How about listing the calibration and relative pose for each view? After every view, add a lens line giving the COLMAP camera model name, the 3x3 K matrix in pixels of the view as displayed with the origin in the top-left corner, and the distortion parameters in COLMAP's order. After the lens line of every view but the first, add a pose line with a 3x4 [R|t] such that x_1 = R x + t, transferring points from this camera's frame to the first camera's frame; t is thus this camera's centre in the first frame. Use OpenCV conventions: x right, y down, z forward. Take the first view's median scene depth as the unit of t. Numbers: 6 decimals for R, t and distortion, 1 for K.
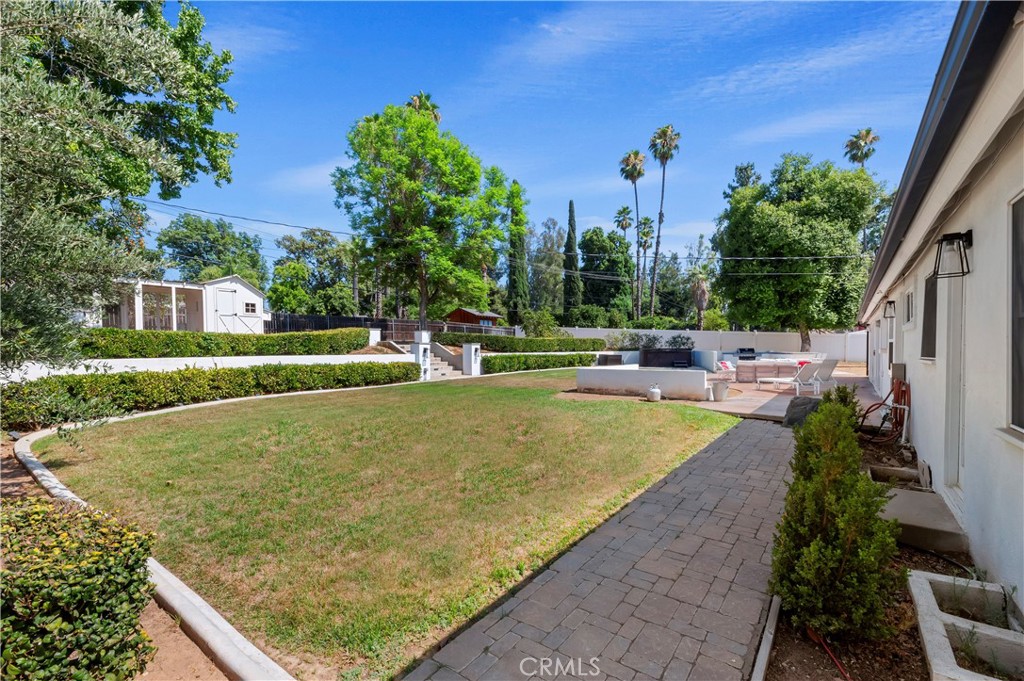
lens RADIAL K [[429.4, 0, 512.0], [0, 429.4, 340.5], [0, 0, 1]] dist [-0.003095, -0.000490]
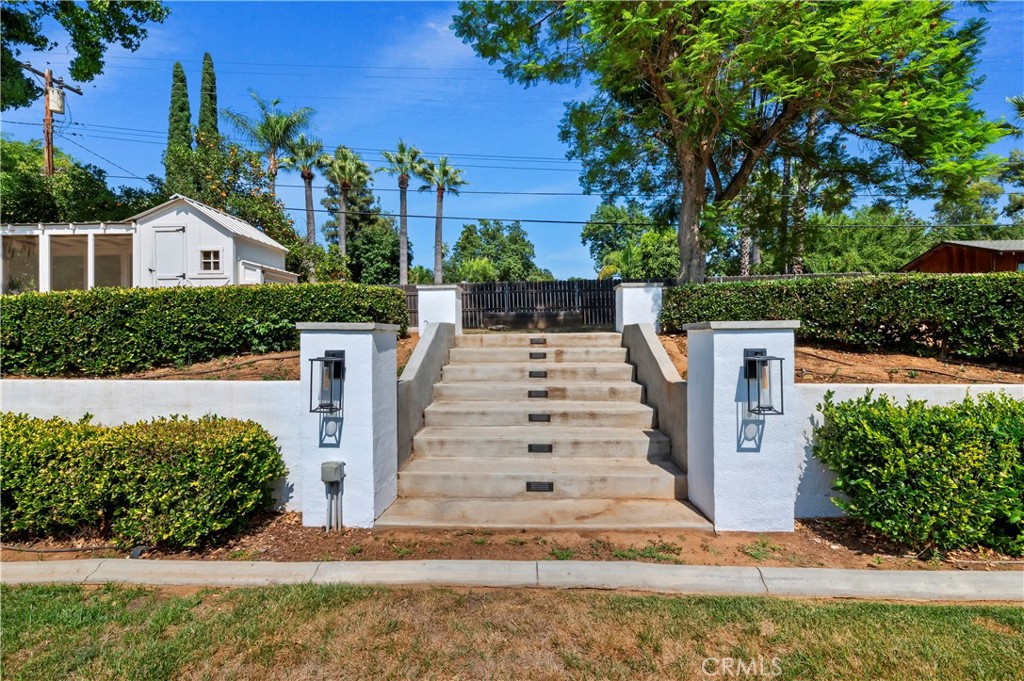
lens RADIAL K [[429.4, 0, 512.0], [0, 429.4, 340.5], [0, 0, 1]] dist [-0.003095, -0.000490]
pose [[0.560658, 0.015745, -0.827898, -0.003225], [0.017936, 0.999354, 0.031152, 0.004870], [0.827853, -0.032315, 0.560013, 0.660374]]
